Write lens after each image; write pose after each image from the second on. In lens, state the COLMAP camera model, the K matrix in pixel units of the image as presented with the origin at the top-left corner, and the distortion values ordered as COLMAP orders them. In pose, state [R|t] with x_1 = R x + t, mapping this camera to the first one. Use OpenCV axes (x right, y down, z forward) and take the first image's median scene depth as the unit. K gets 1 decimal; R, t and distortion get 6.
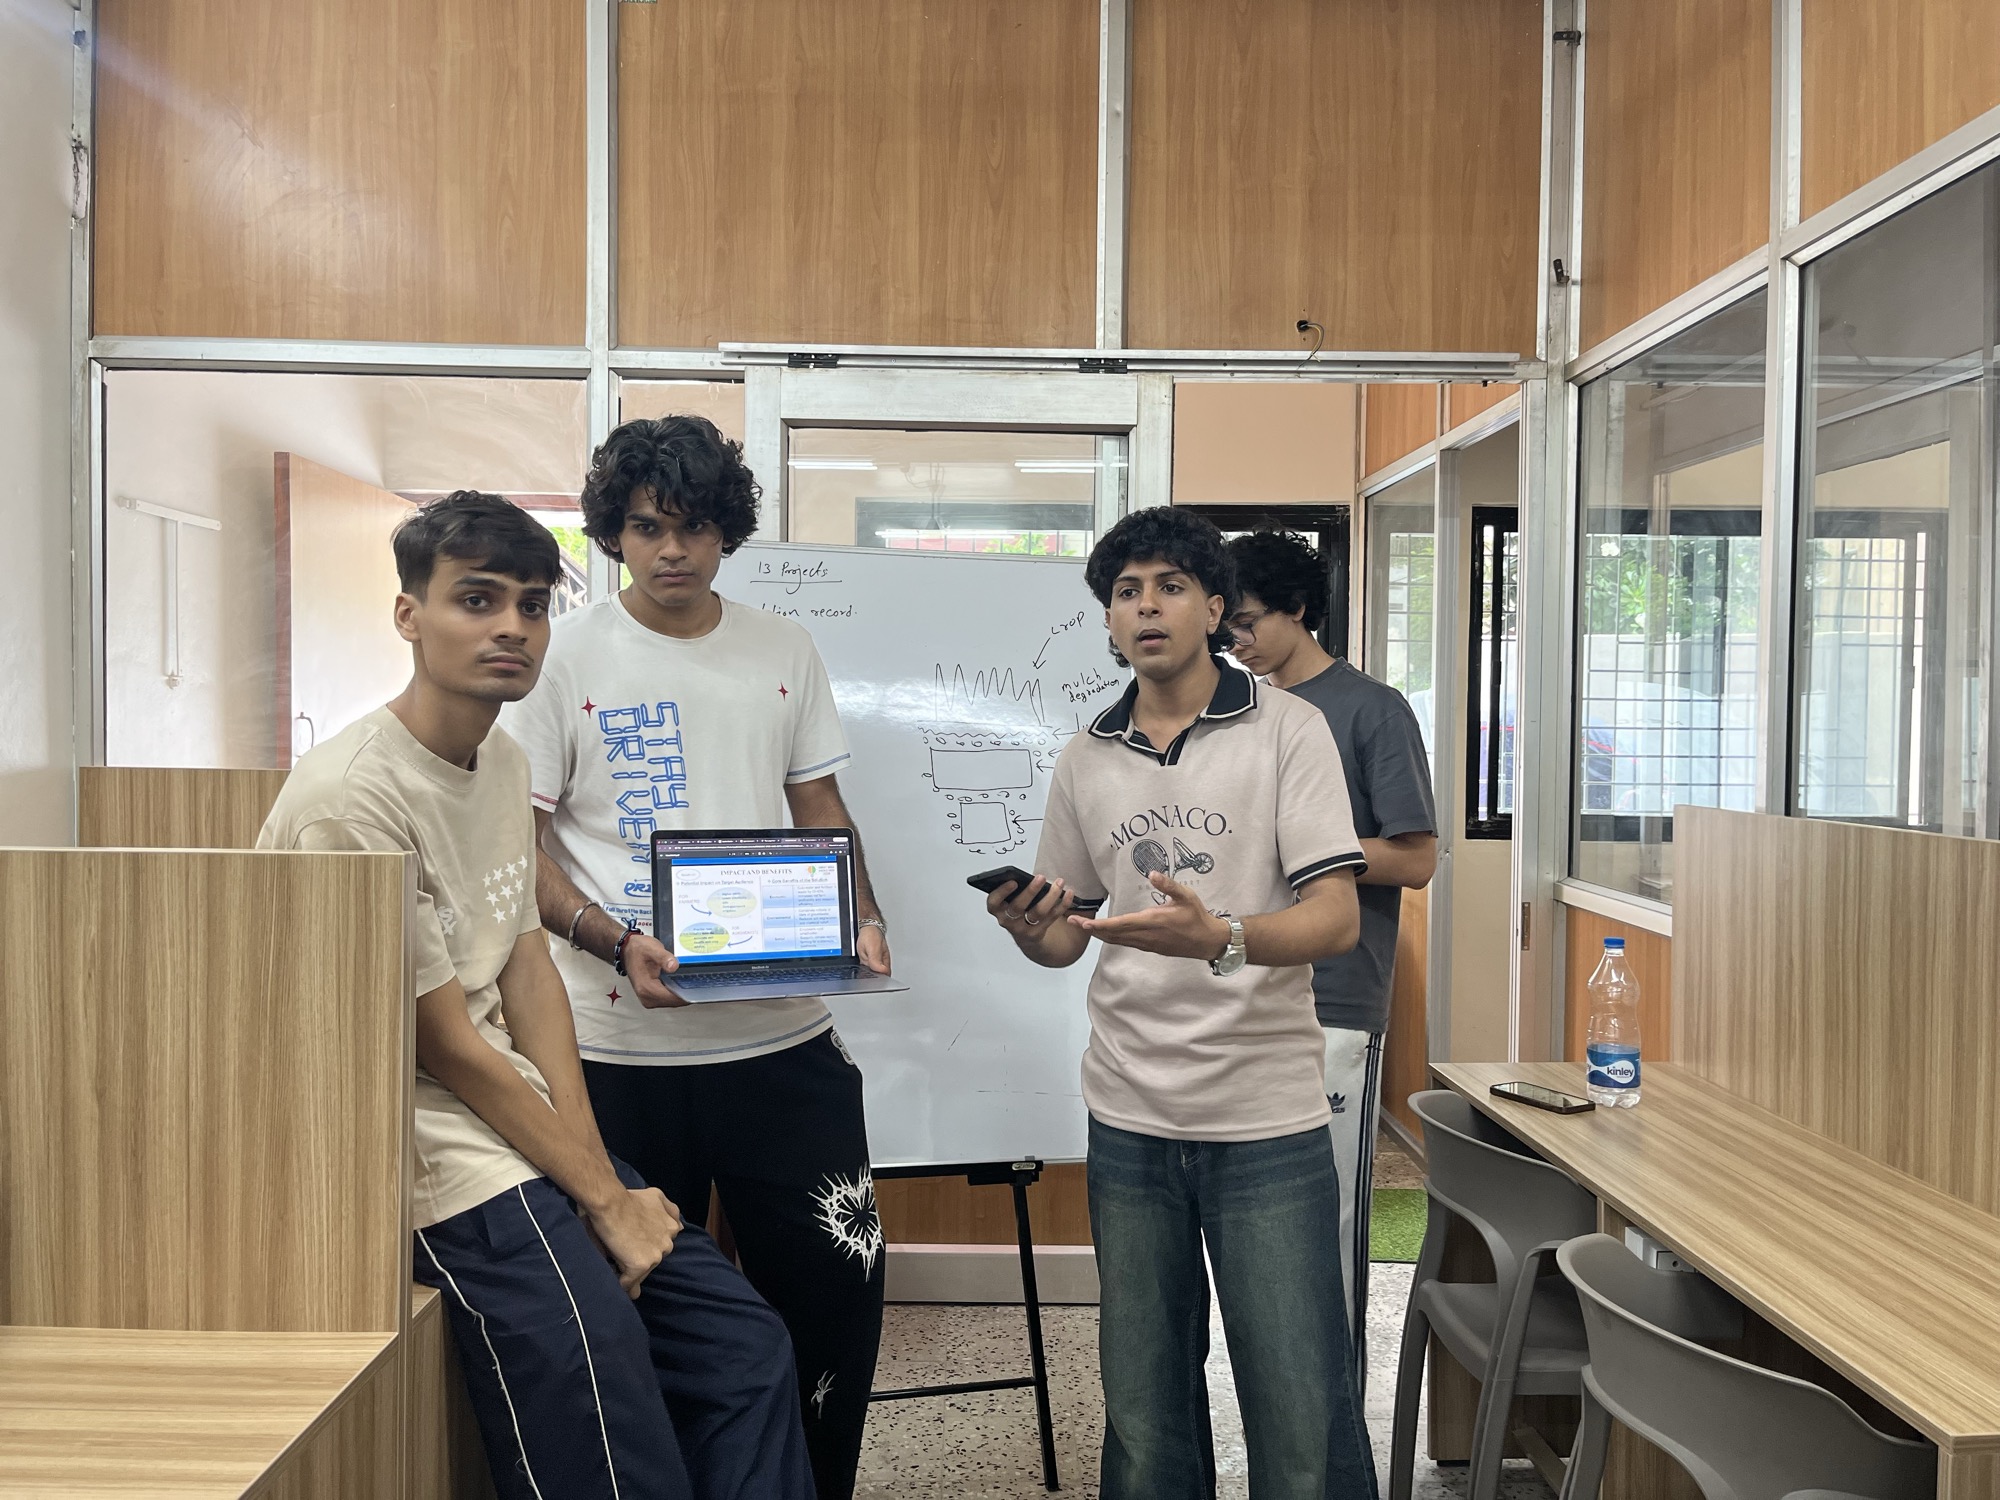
lens RADIAL K [[1518.2, 0, 1002.1], [0, 1518.2, 762.7], [0, 0, 1]] dist [0.055673, -0.074291]
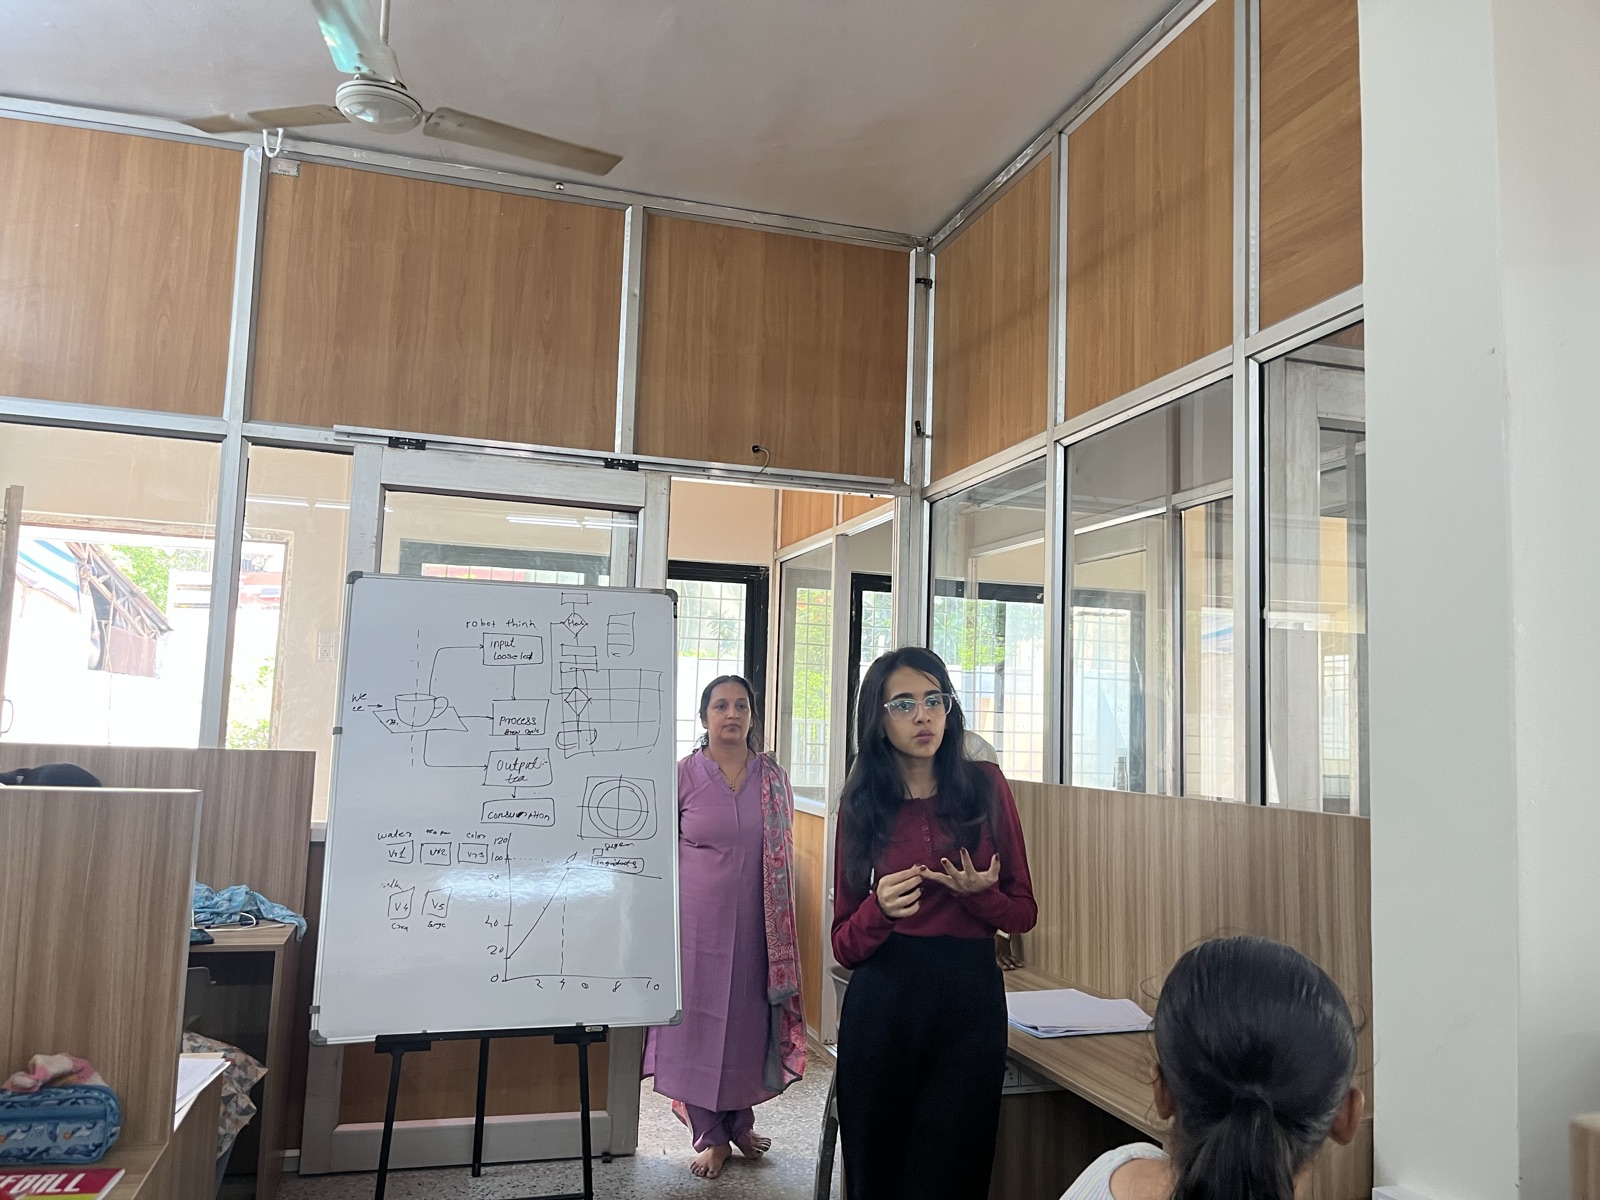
lens RADIAL K [[1214.6, 0, 779.0], [0, 1214.6, 609.3], [0, 0, 1]] dist [0.055673, -0.074291]
pose [[0.965635, 0.048274, 0.255379, -0.073180], [-0.017551, 0.992468, -0.121243, 0.008772], [-0.259308, 0.112594, 0.959209, -0.110307]]
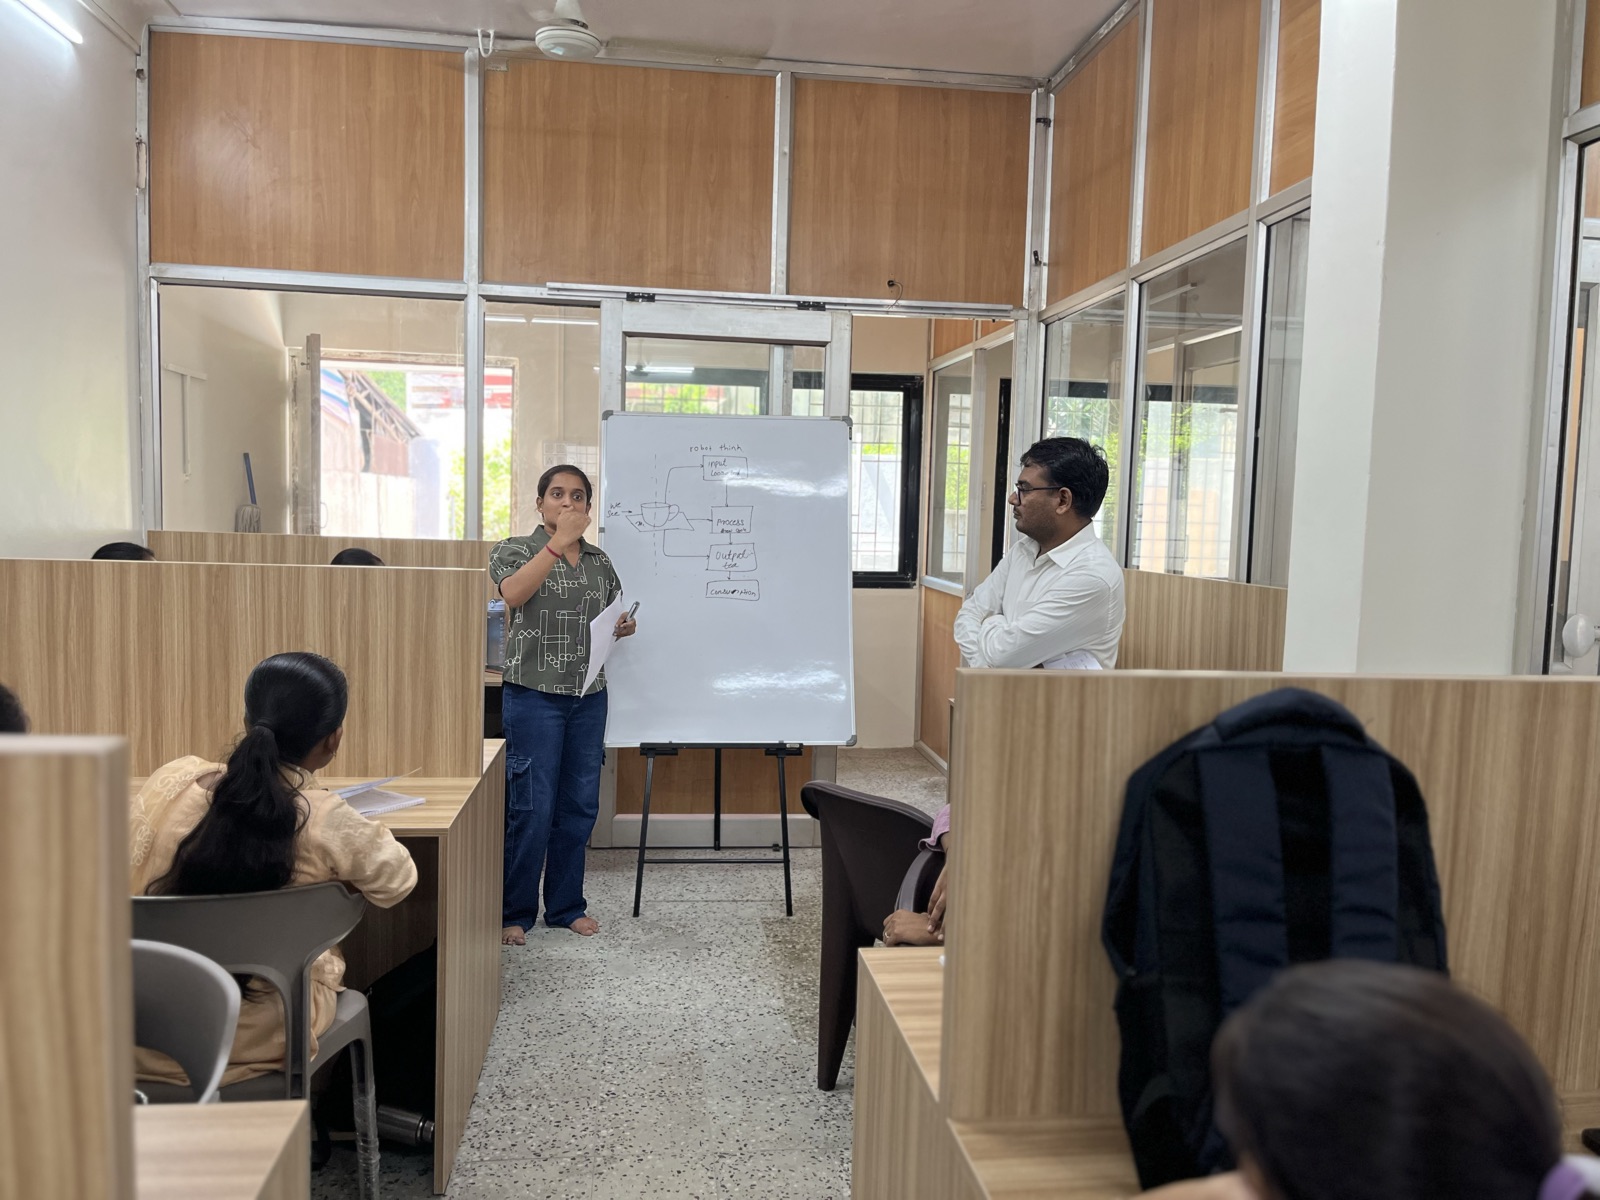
lens RADIAL K [[1214.6, 0, 785.9], [0, 1214.6, 600.3], [0, 0, 1]] dist [0.055673, -0.074291]
pose [[0.994982, 0.009326, 0.099623, -0.053655], [-0.014207, 0.998727, 0.048393, 0.004670], [-0.099045, -0.049565, 0.993848, -0.369224]]
